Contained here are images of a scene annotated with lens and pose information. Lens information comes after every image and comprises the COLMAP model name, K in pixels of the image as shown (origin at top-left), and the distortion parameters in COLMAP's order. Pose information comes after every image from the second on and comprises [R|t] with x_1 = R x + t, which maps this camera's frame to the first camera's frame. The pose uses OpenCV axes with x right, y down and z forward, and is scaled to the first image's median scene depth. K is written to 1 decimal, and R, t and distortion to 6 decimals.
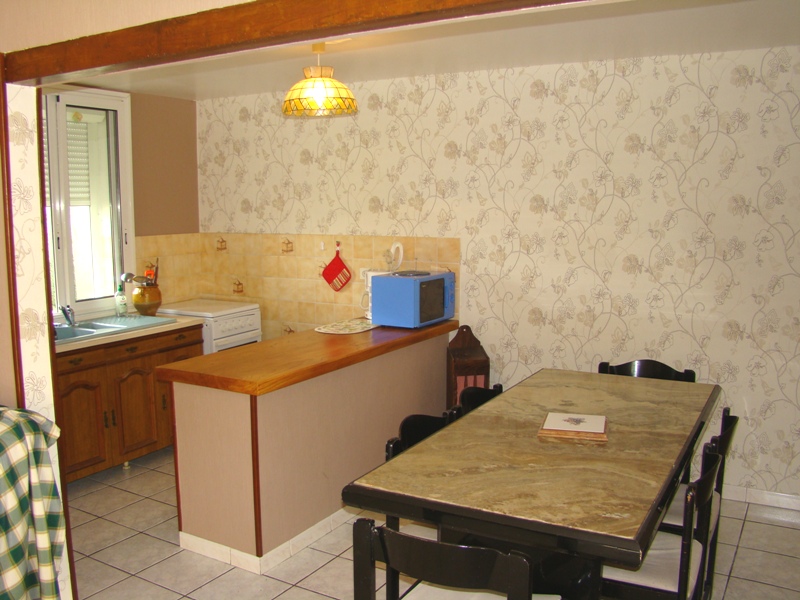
lens RADIAL K [[769.2, 0, 400.0], [0, 769.2, 300.0], [0, 0, 1]] dist [-0.014436, -0.014602]
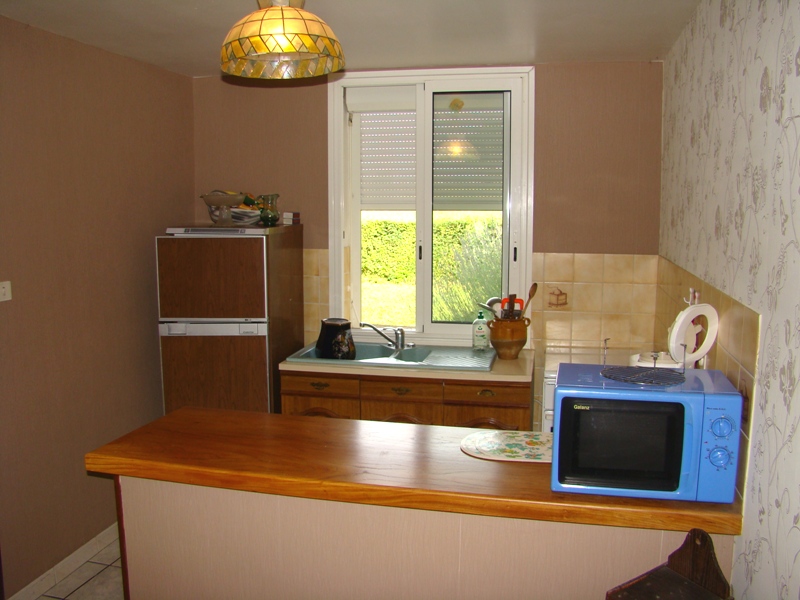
lens RADIAL K [[769.2, 0, 400.0], [0, 769.2, 300.0], [0, 0, 1]] dist [-0.014436, -0.014602]
pose [[0.309425, 0.143896, -0.939973, 0.379904], [-0.130970, 0.985513, 0.107754, -0.111238], [0.941861, 0.089767, 0.323789, 0.691529]]
